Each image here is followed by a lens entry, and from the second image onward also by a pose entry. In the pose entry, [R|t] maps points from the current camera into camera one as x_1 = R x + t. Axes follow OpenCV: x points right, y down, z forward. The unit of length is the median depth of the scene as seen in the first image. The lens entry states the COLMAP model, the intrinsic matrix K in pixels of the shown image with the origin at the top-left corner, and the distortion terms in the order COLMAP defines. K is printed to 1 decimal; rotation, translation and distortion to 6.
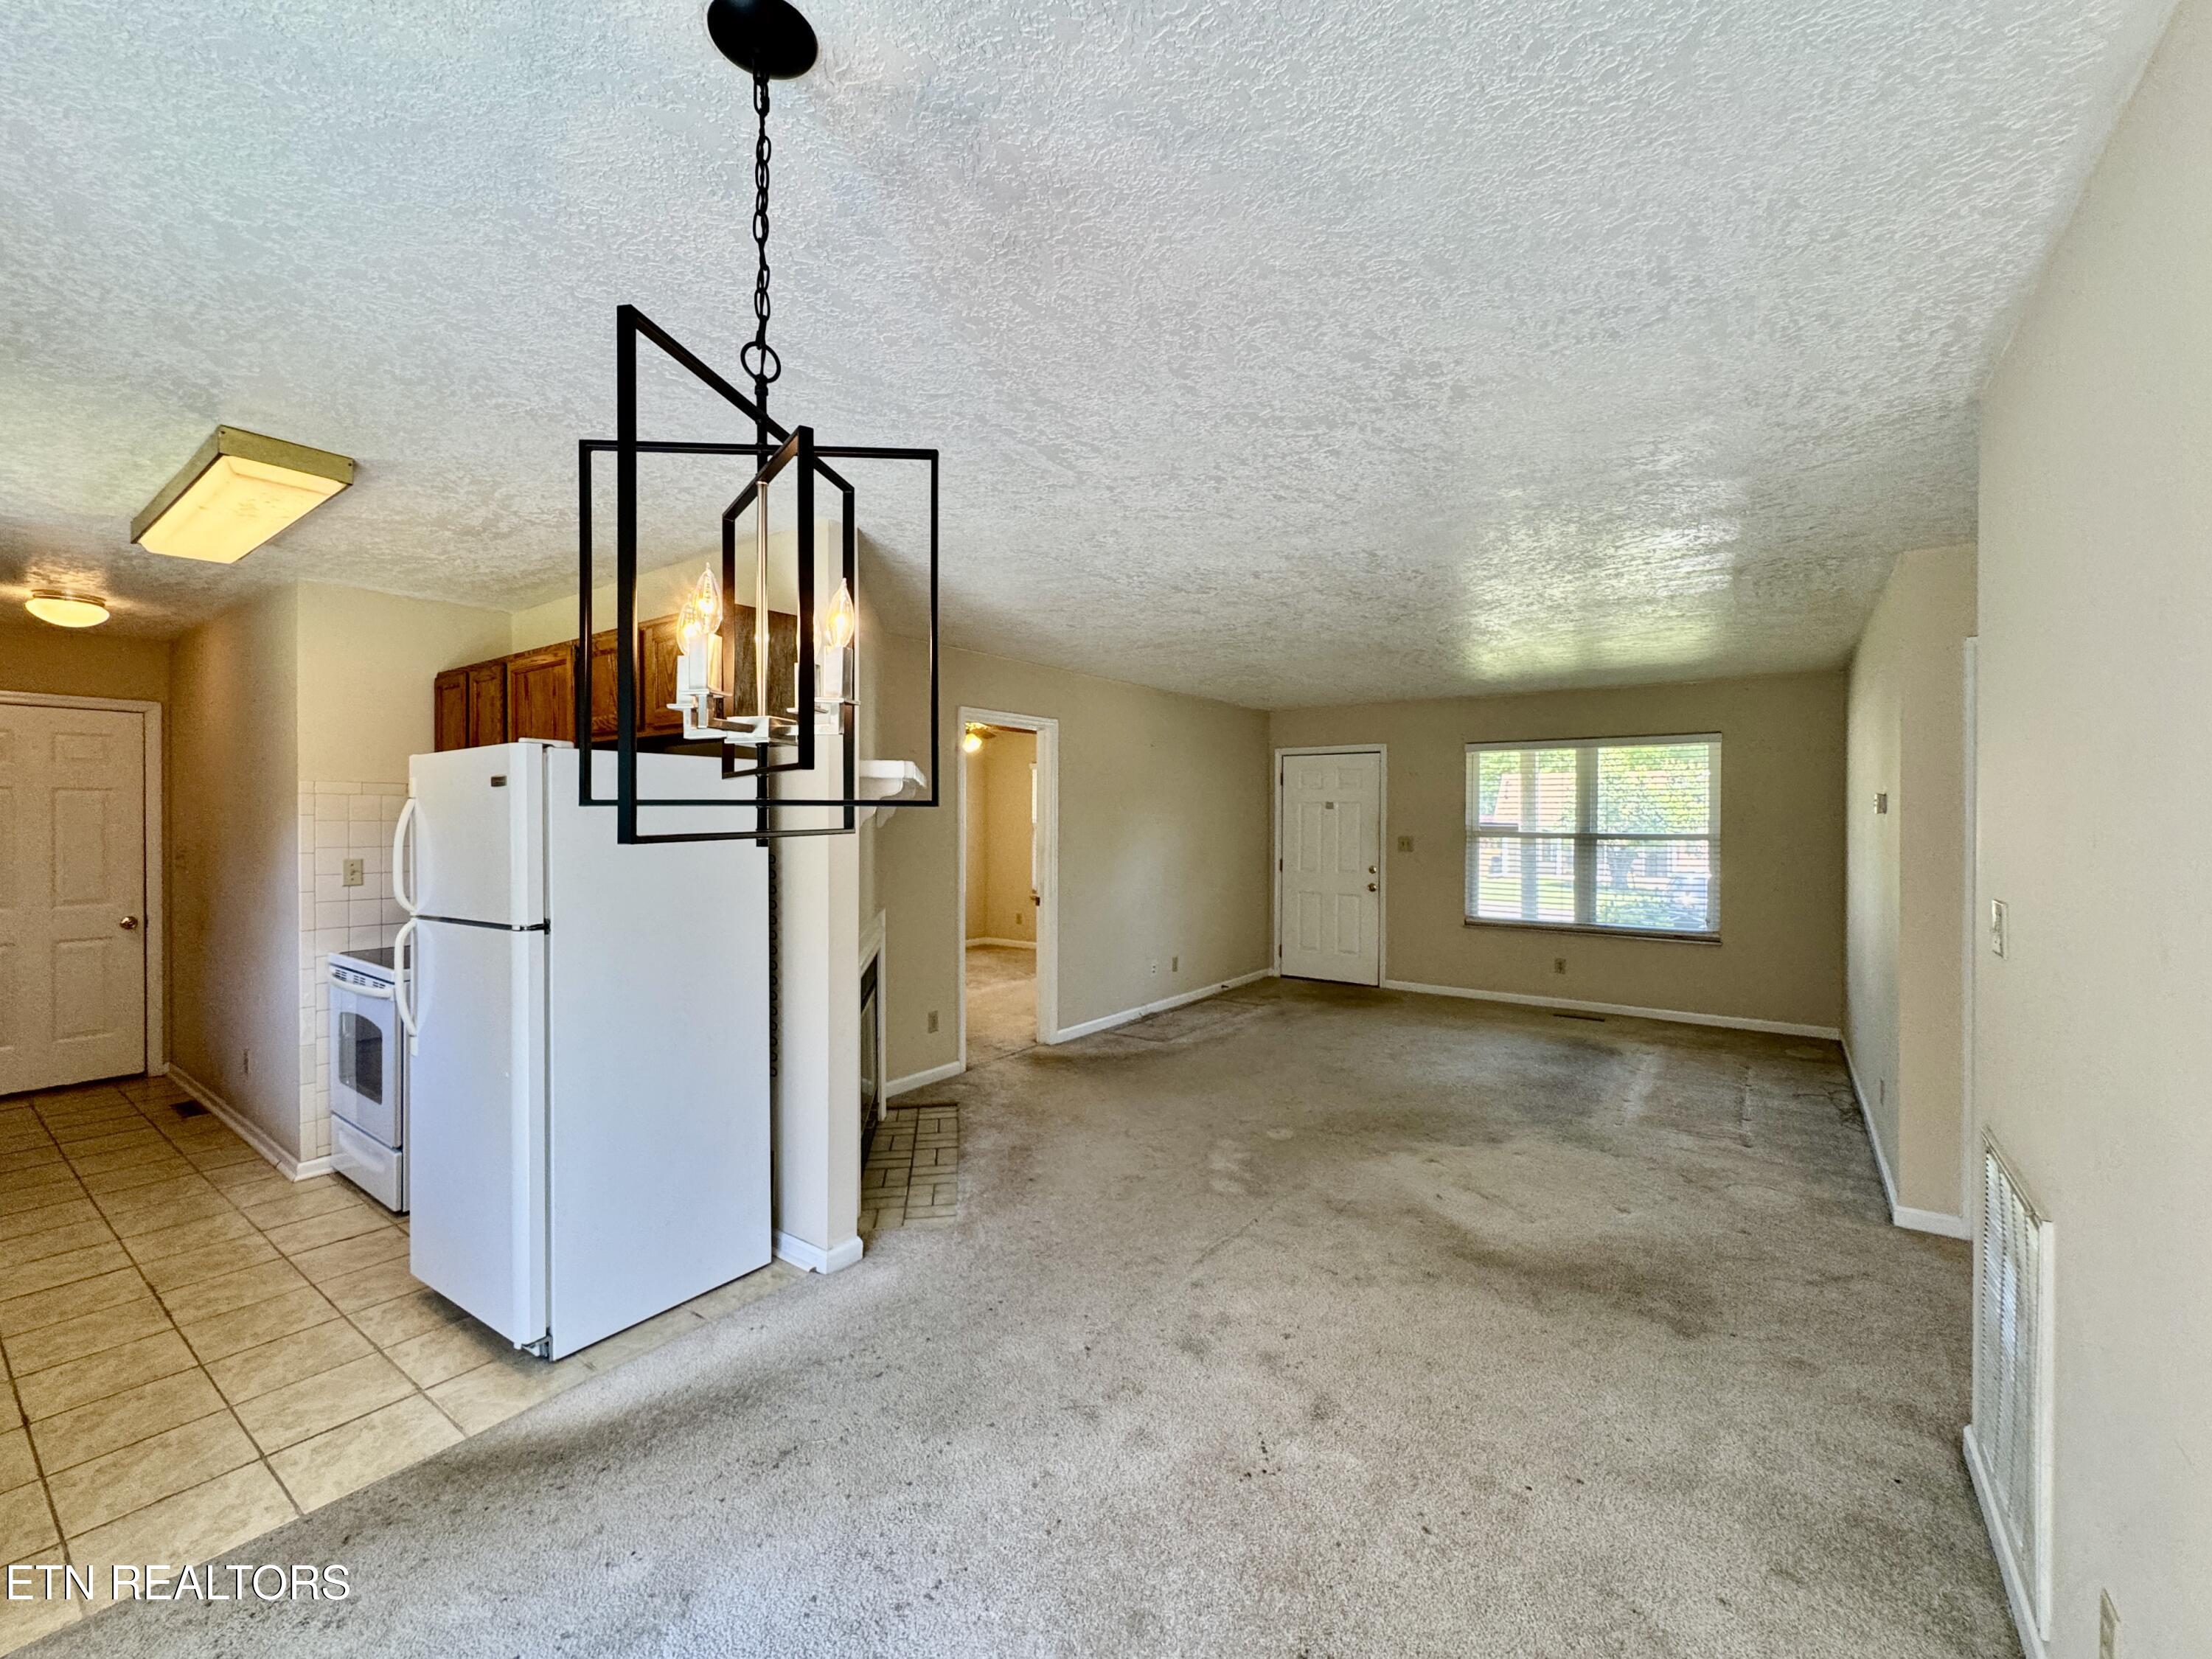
lens RADIAL K [[898.2, 0, 1096.7], [0, 898.2, 823.4], [0, 0, 1]] dist [-0.001683, 0.000038]
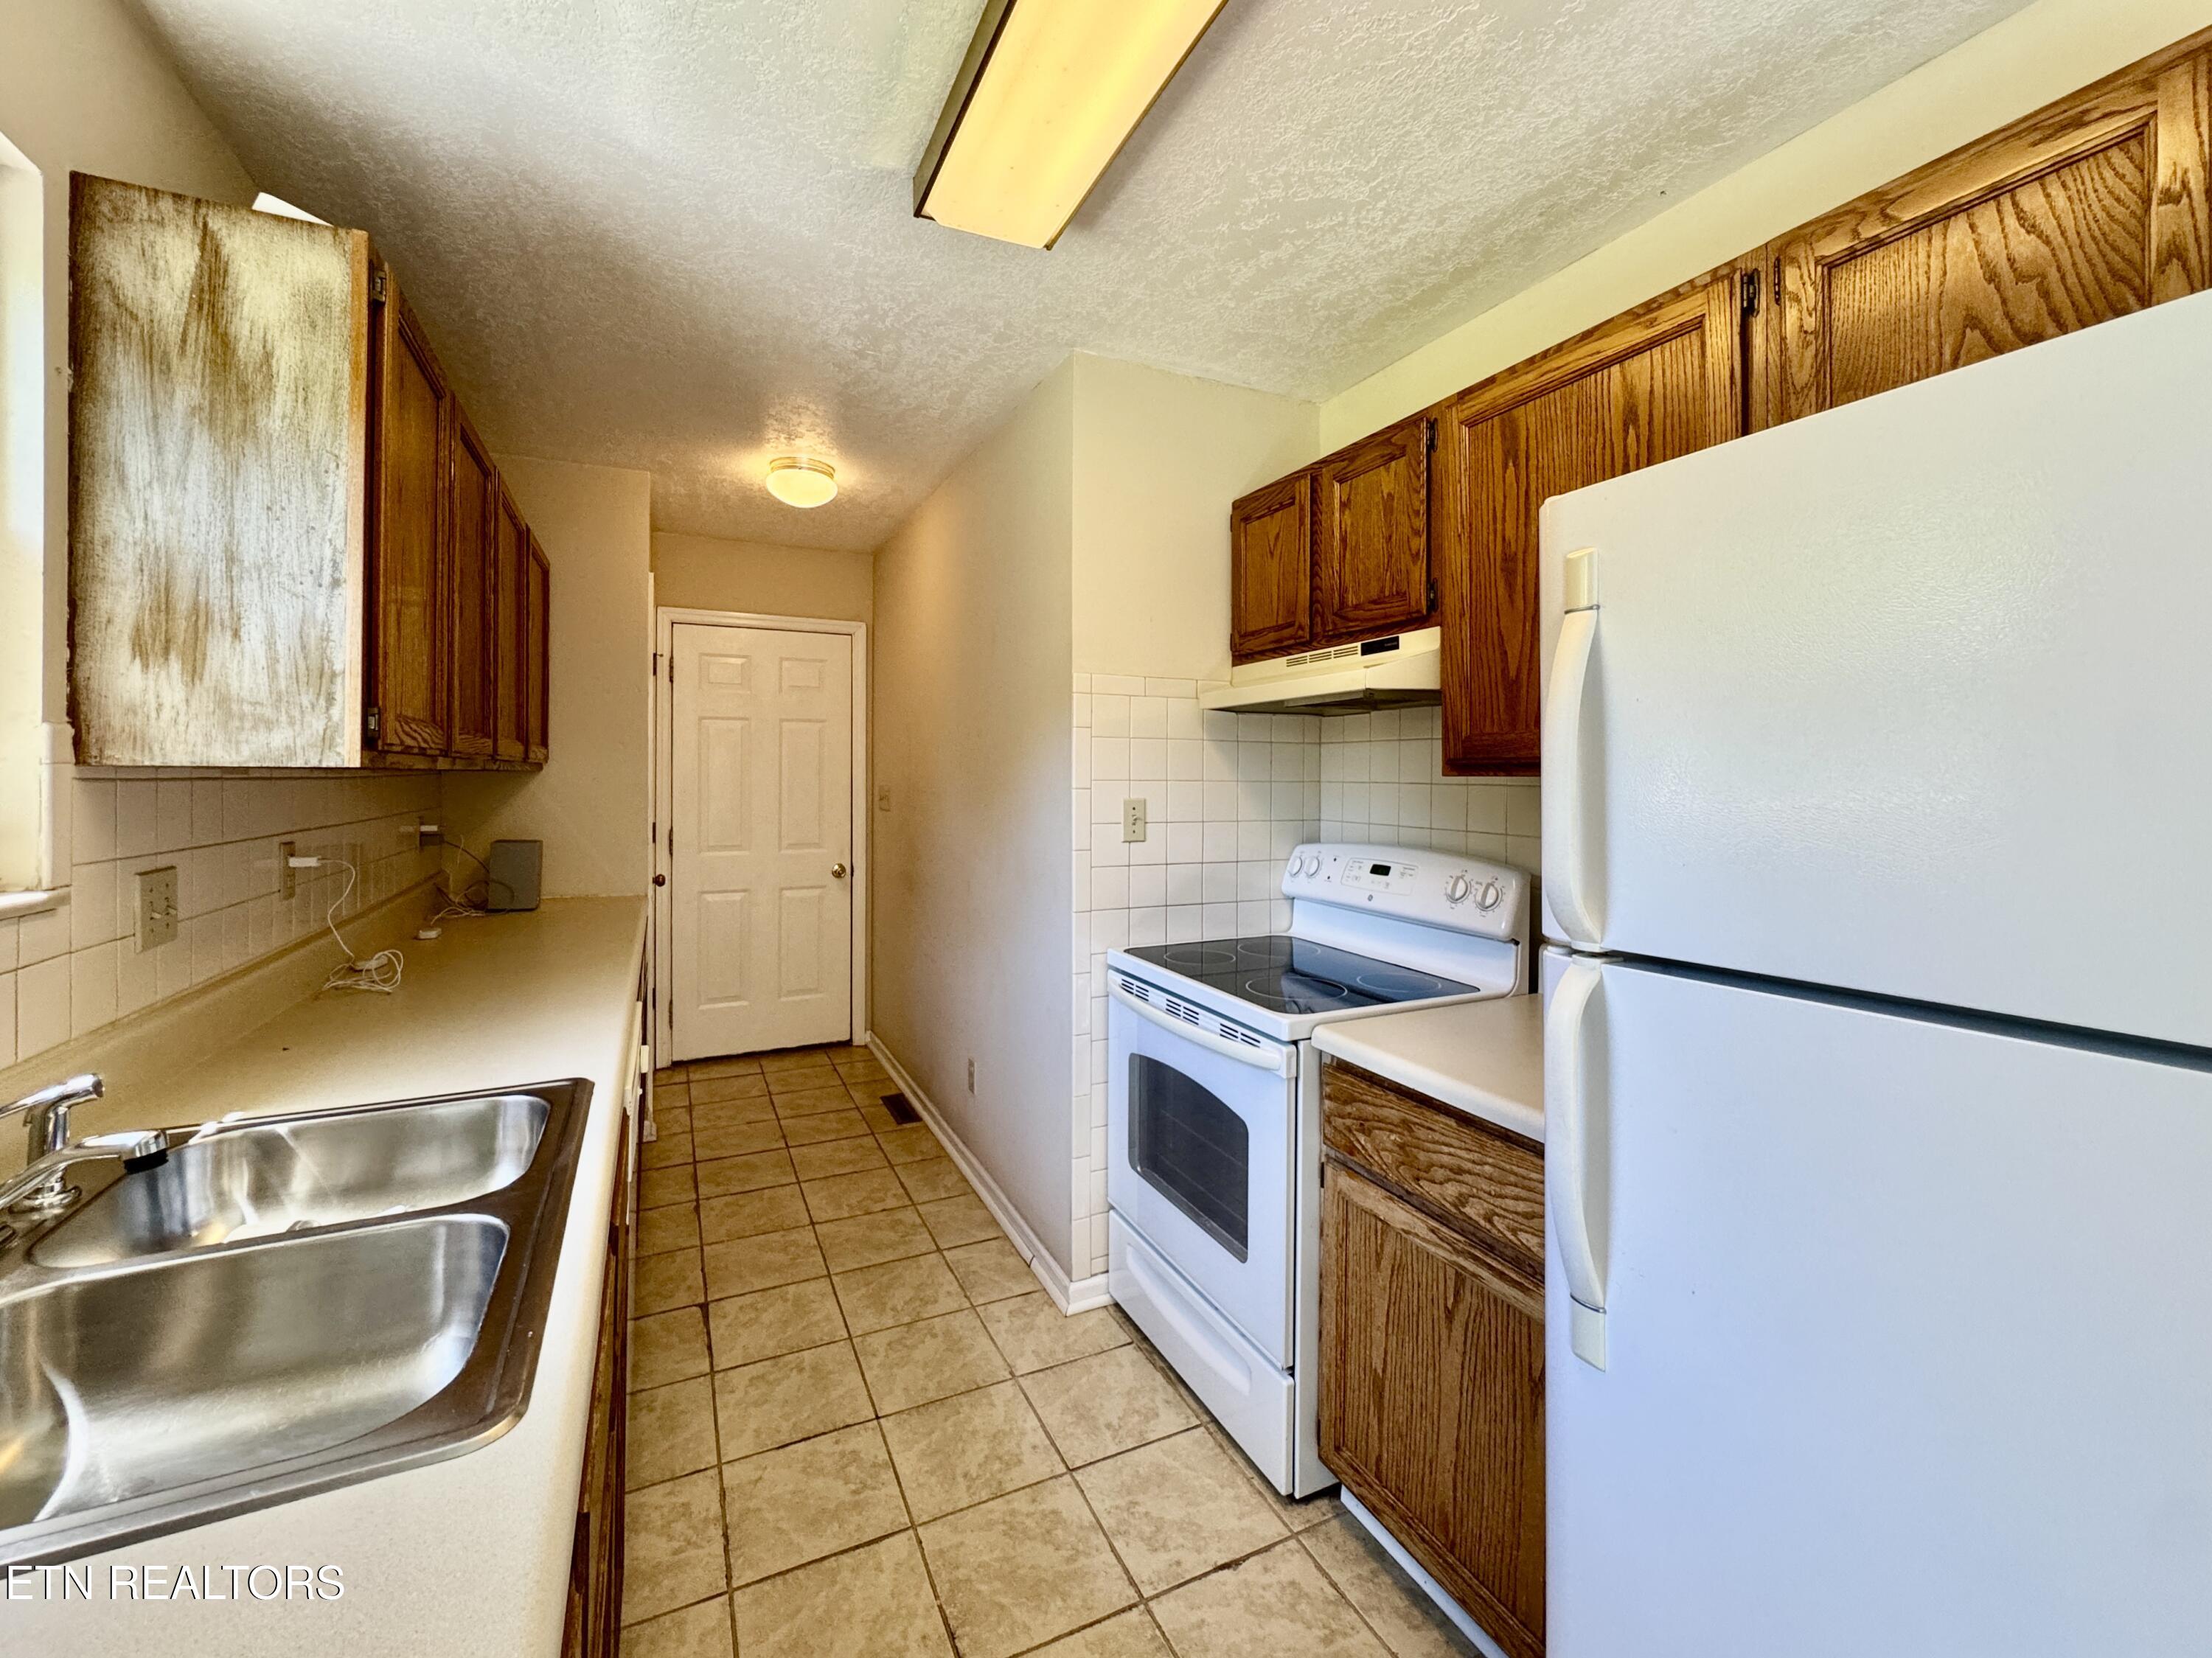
lens RADIAL K [[904.3, 0, 1106.6], [0, 904.3, 784.4], [0, 0, 1]] dist [0.020360, 0.000076]
pose [[0.880301, 0.005815, -0.474380, -0.550455], [-0.005315, 0.999983, 0.002395, 0.028076], [0.474386, 0.000413, 0.880317, 0.438555]]
